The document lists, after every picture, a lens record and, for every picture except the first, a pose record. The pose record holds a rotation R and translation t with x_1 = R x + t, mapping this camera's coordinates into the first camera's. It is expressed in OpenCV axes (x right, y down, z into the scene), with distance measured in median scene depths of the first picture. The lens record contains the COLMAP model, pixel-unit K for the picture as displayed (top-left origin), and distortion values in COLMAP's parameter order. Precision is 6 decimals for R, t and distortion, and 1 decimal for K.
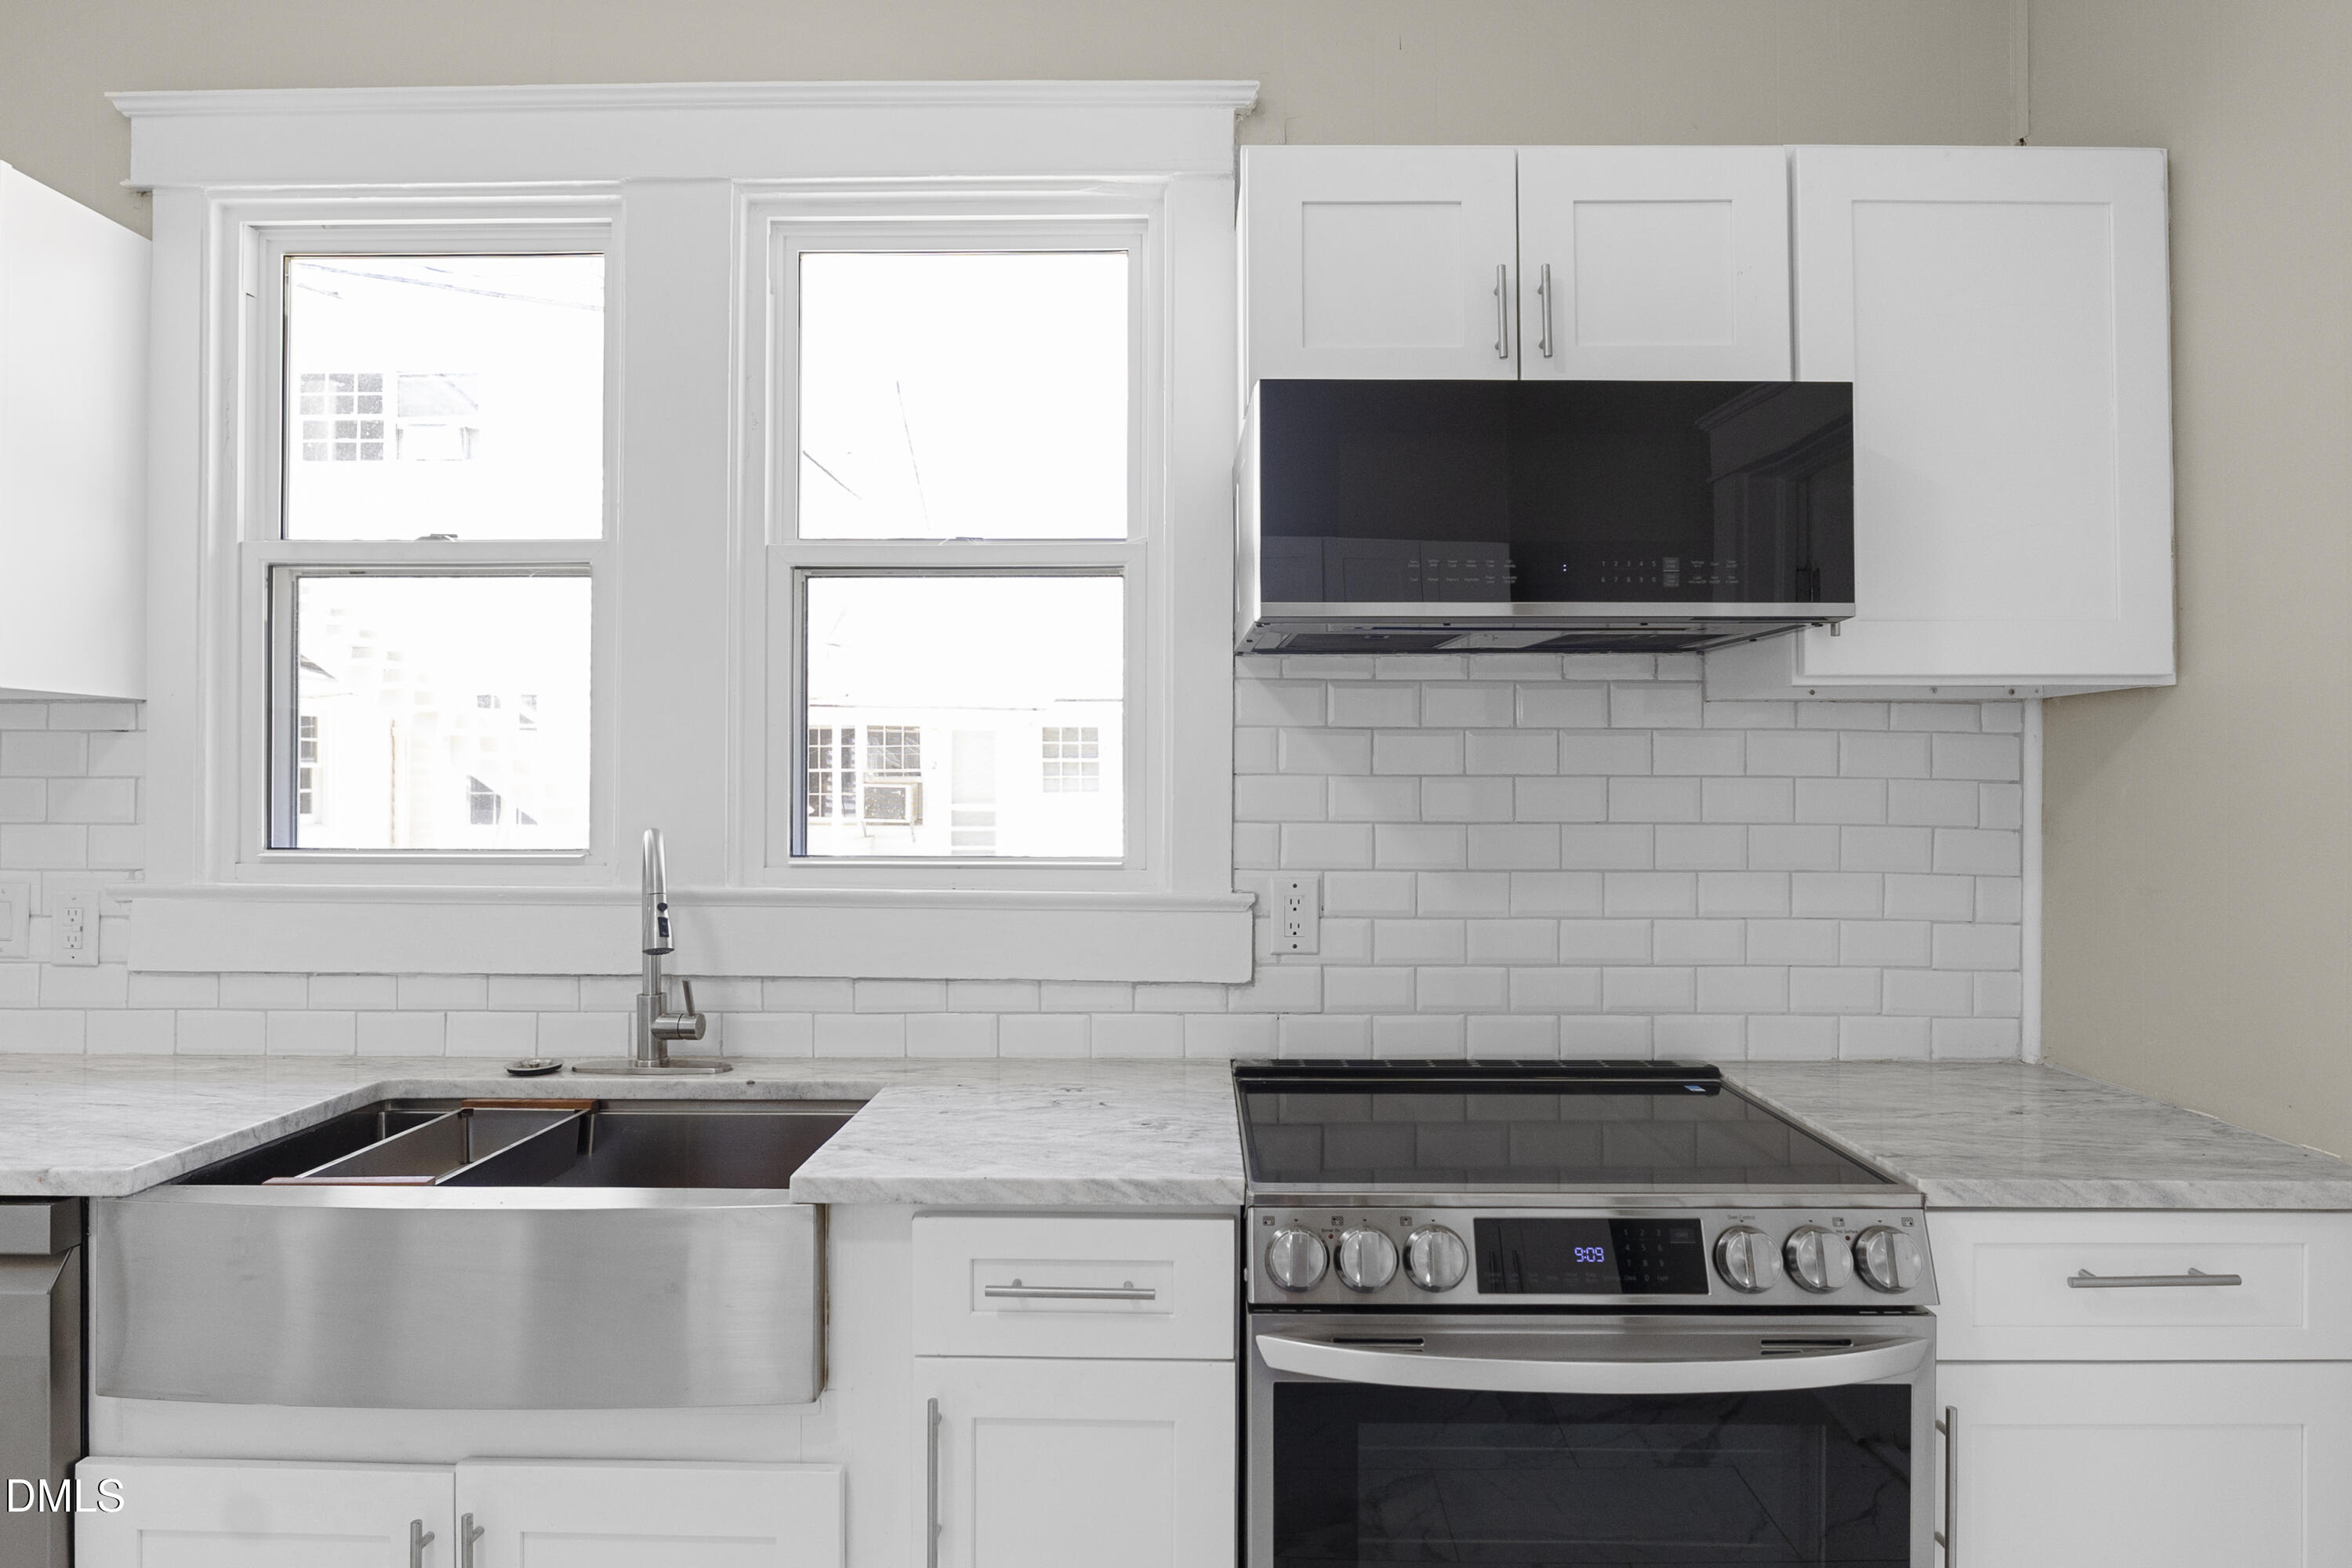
lens RADIAL K [[1373.7, 0, 1183.1], [0, 1373.7, 762.2], [0, 0, 1]] dist [-0.009361, -0.001316]
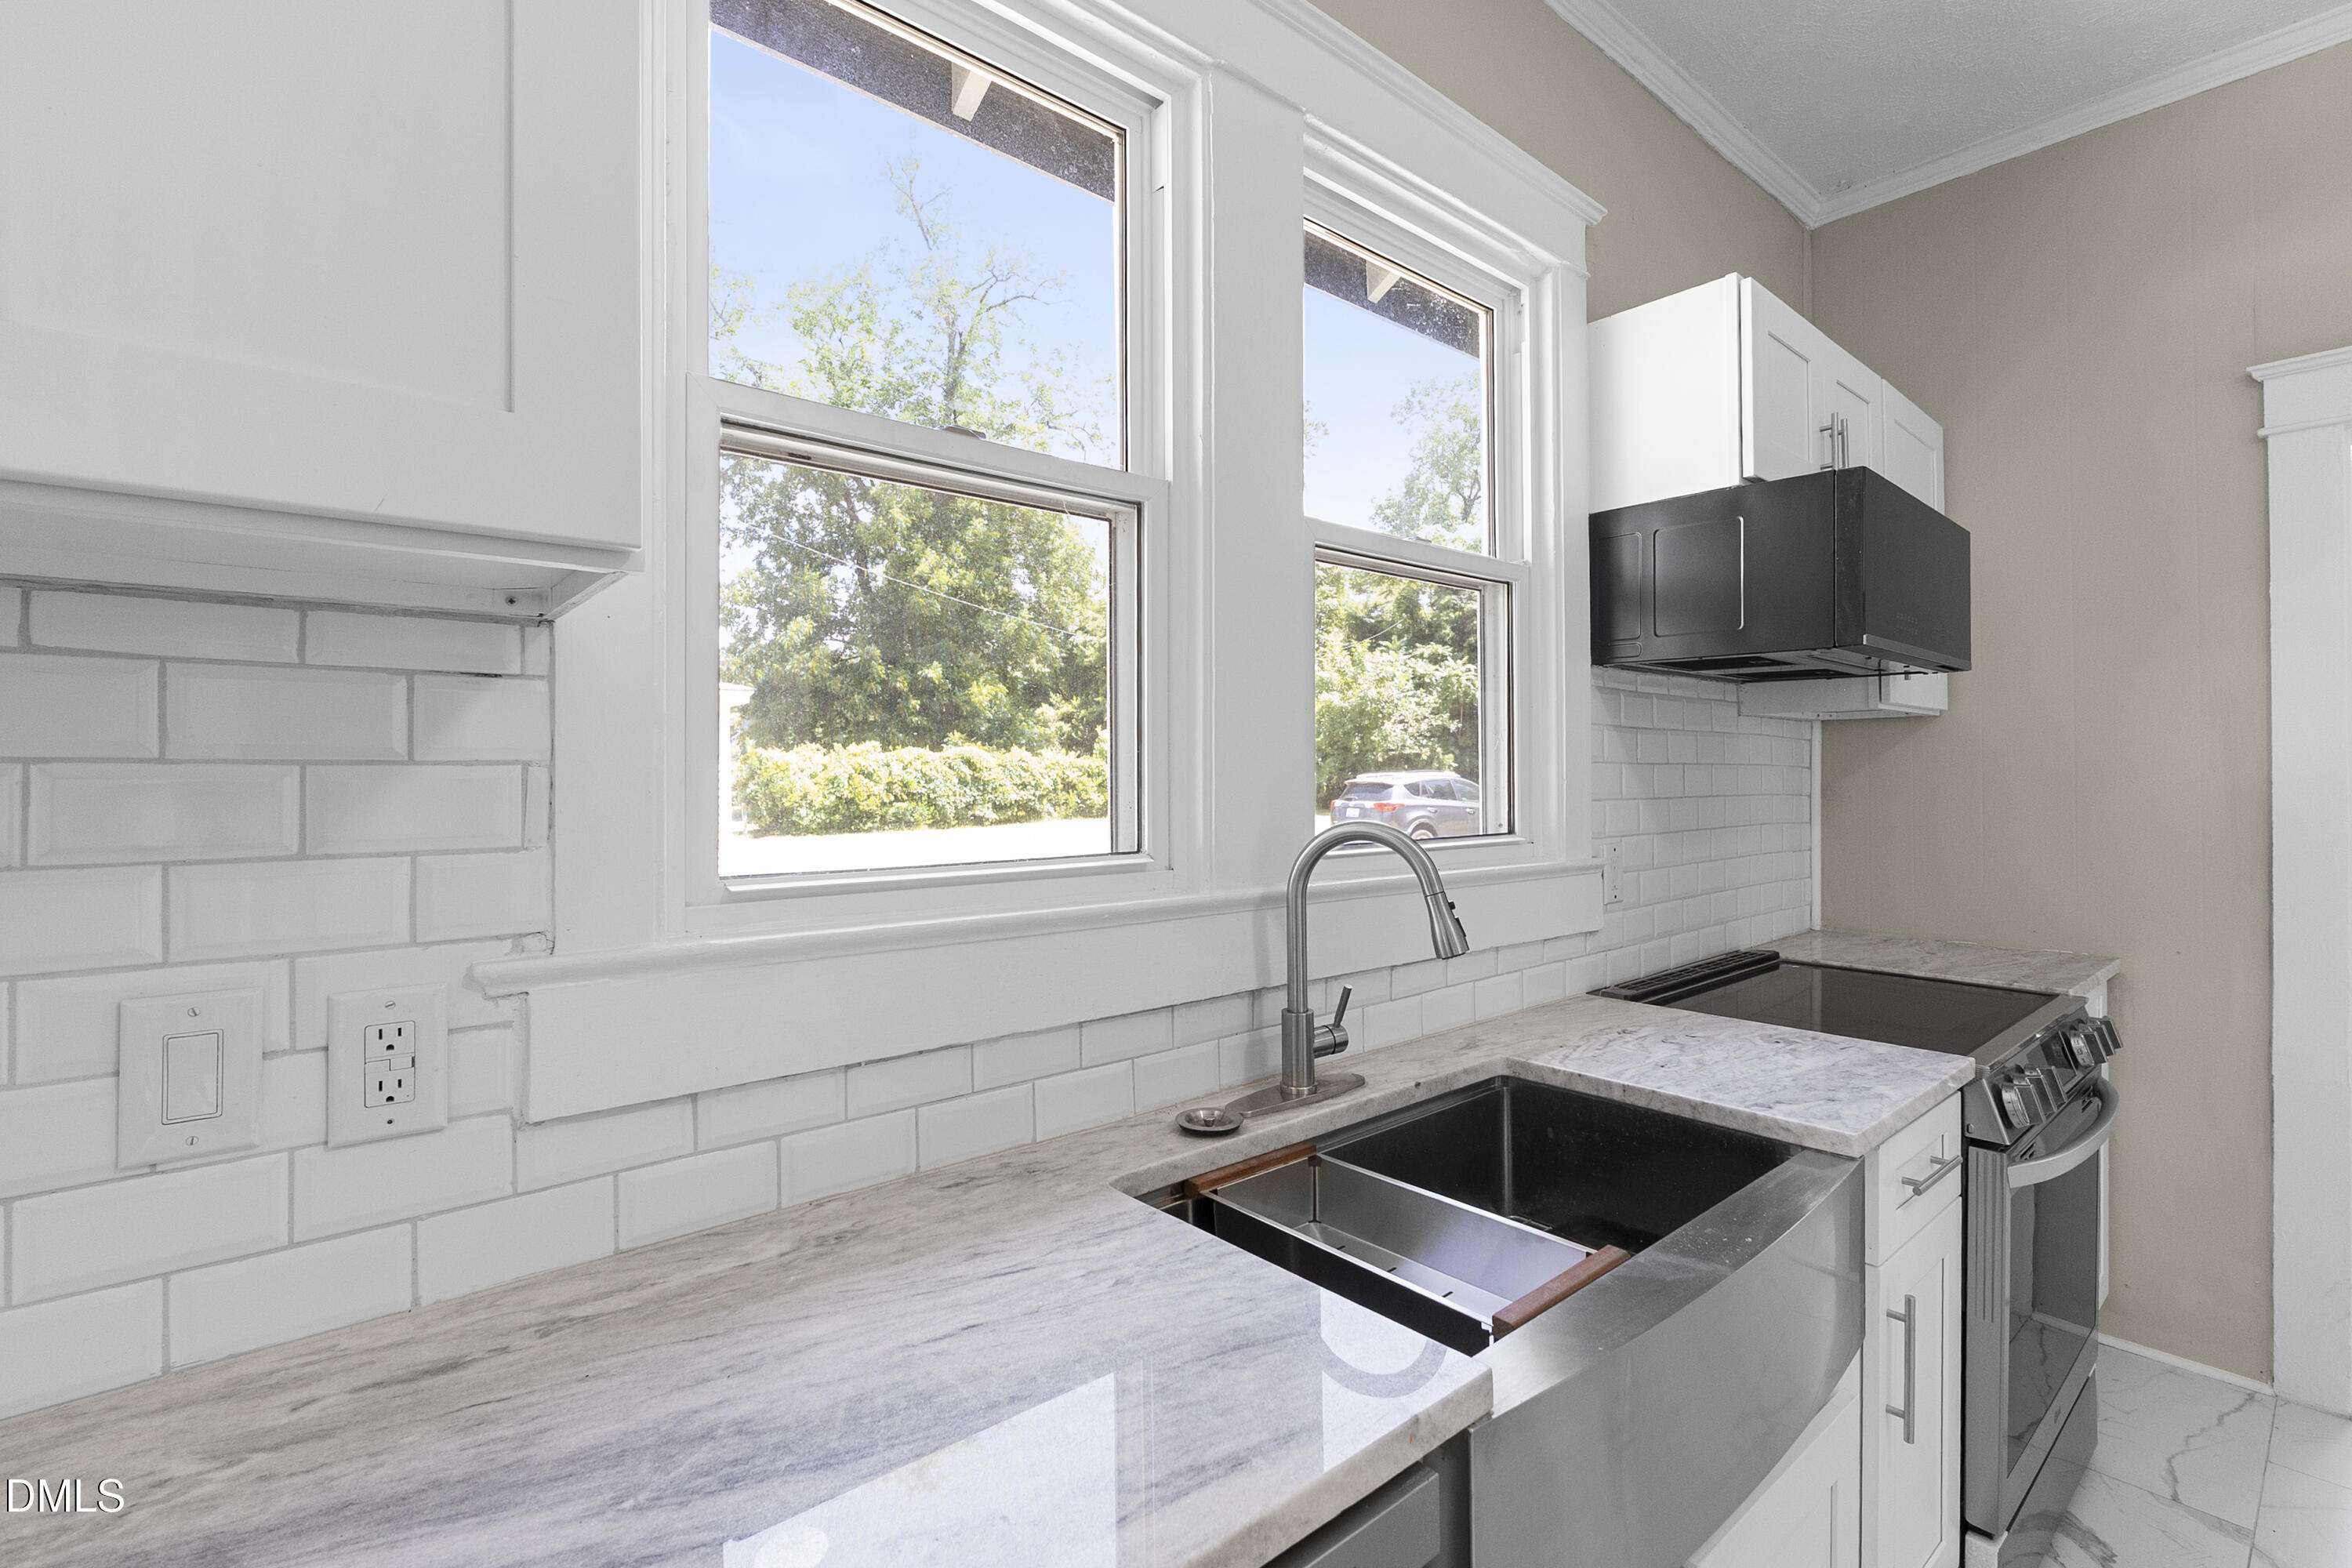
lens RADIAL K [[1045.6, 0, 1175.1], [0, 1045.6, 773.5], [0, 0, 1]] dist [-0.005640, 0.002639]
pose [[0.754239, -0.003650, 0.656590, -0.861688], [0.000517, 0.999988, 0.004966, 0.013706], [-0.656600, -0.003406, 0.754231, 0.532520]]
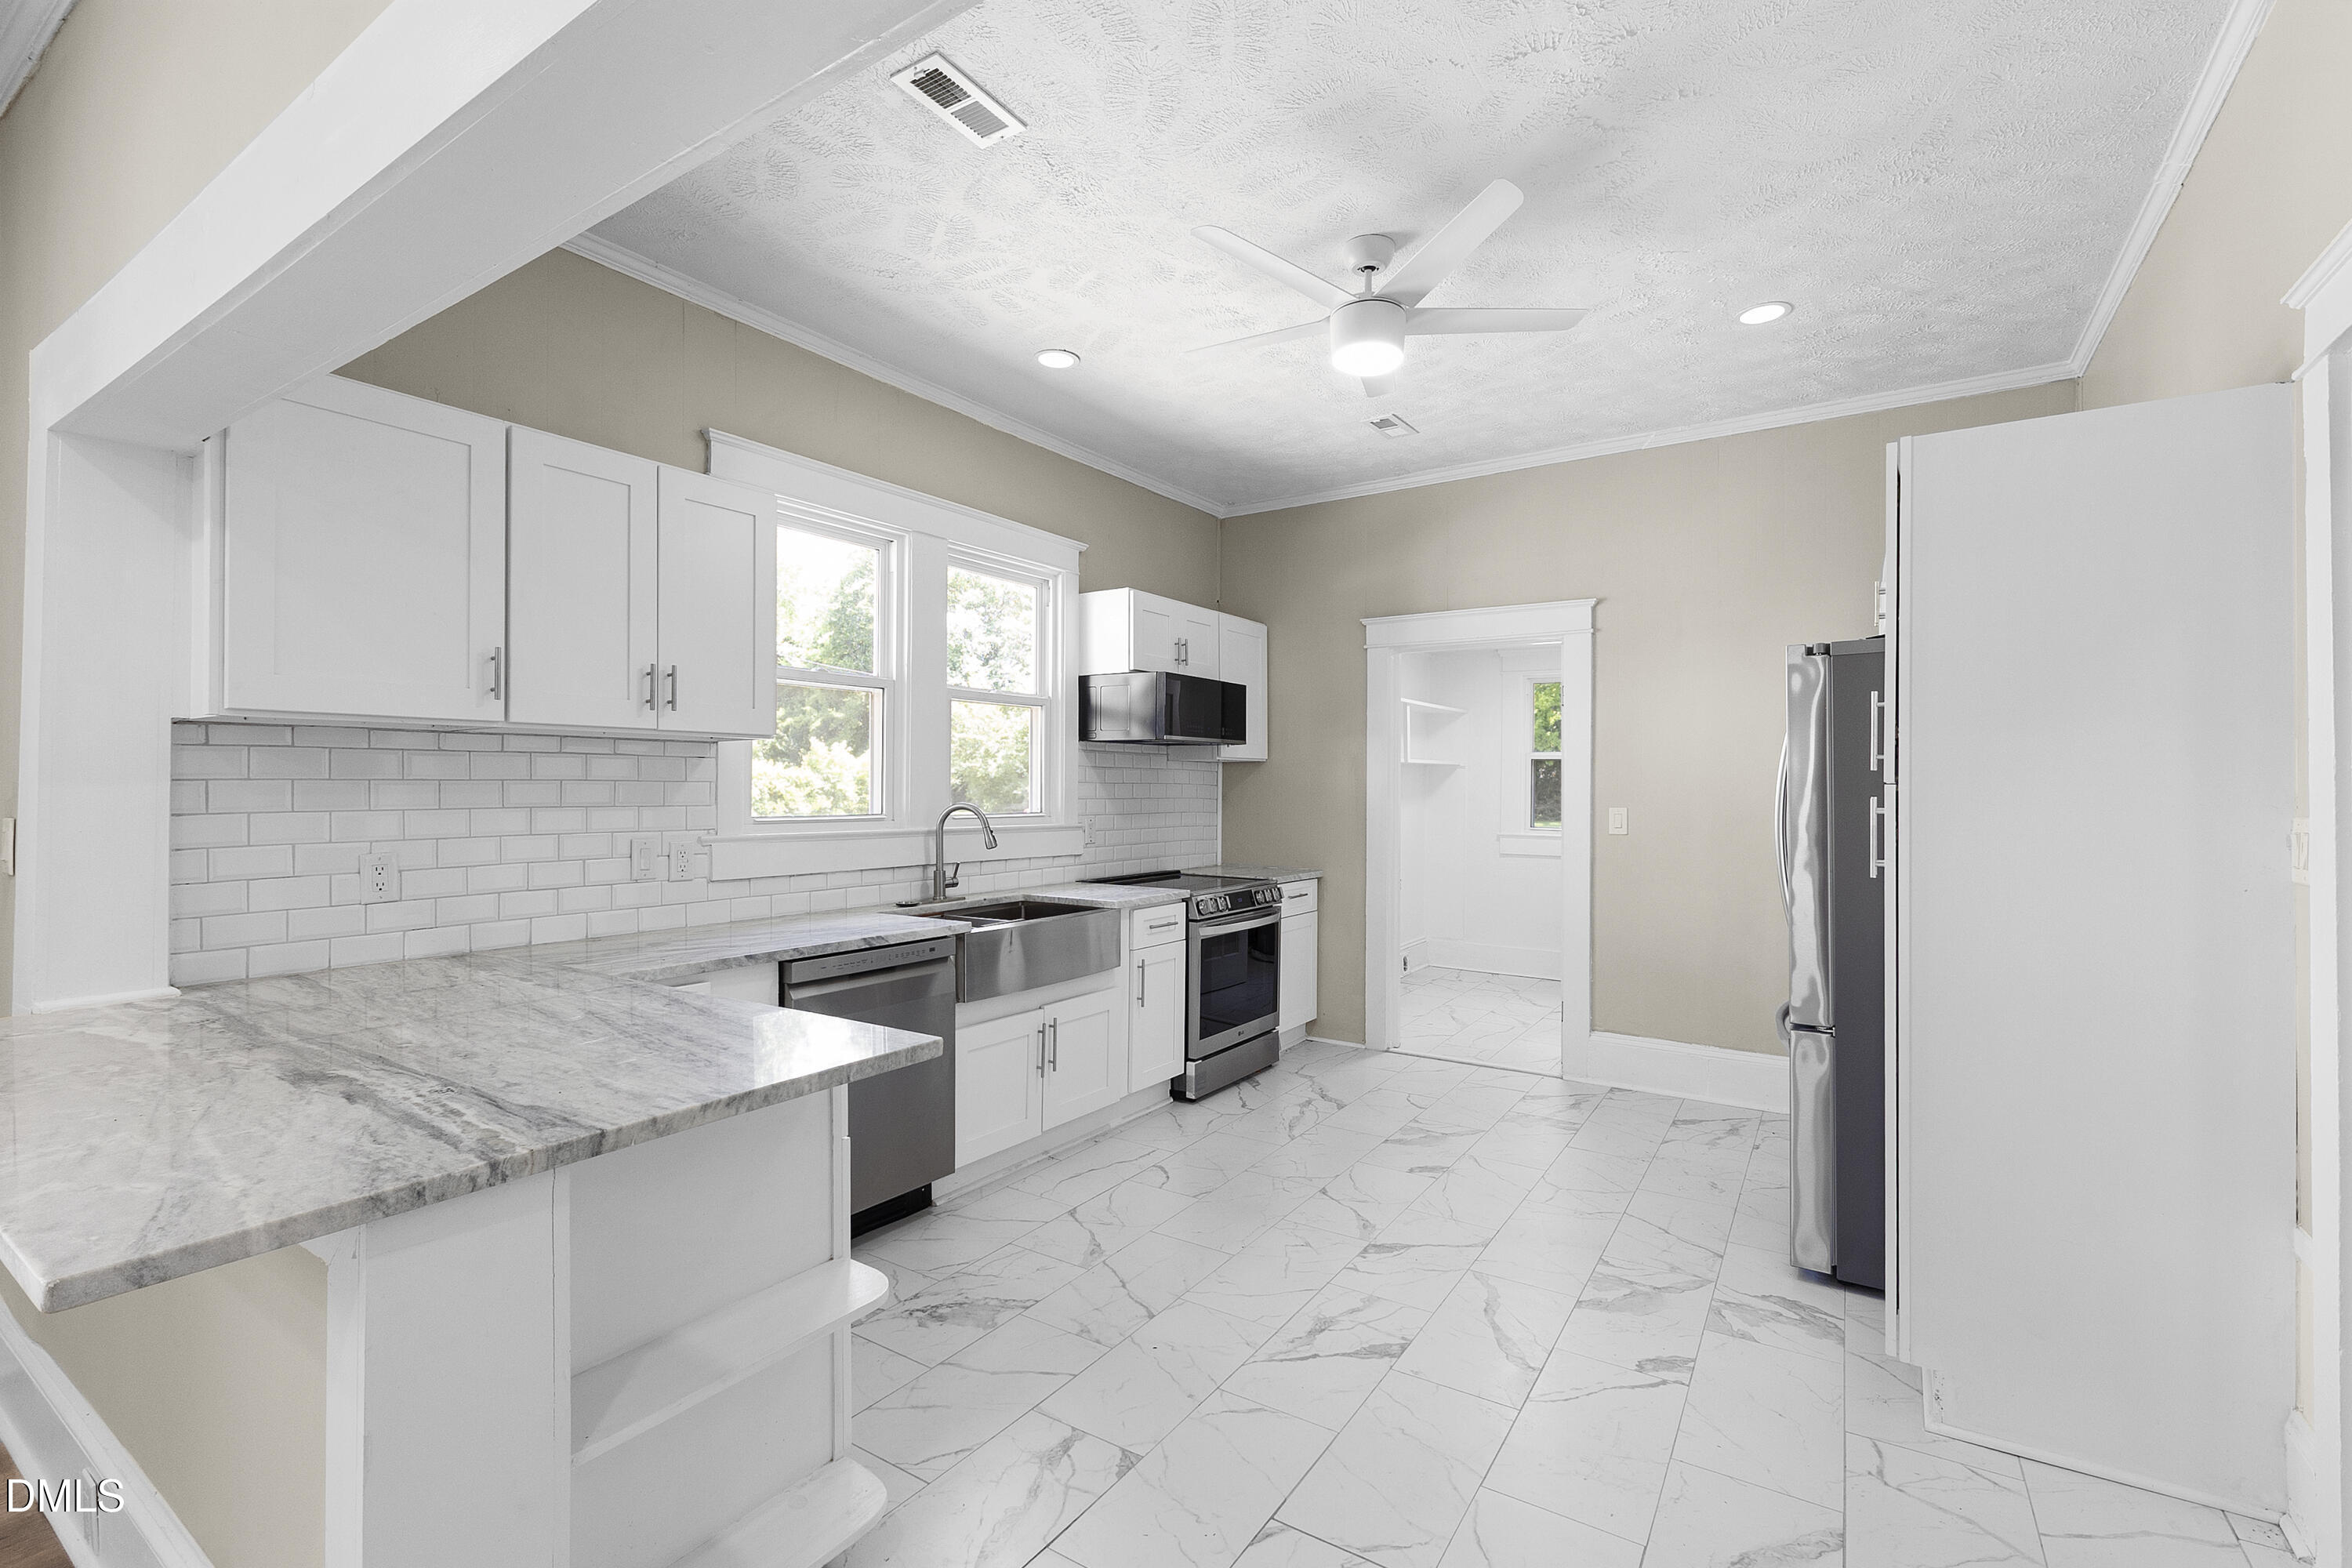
lens RADIAL K [[1045.6, 0, 1186.1], [0, 1045.6, 776.3], [0, 0, 1]] dist [-0.005640, 0.002639]
pose [[0.540172, 0.009845, 0.841497, -1.688678], [-0.009821, 0.999937, -0.005394, 0.005012], [-0.841497, -0.005350, 0.540235, -0.381618]]
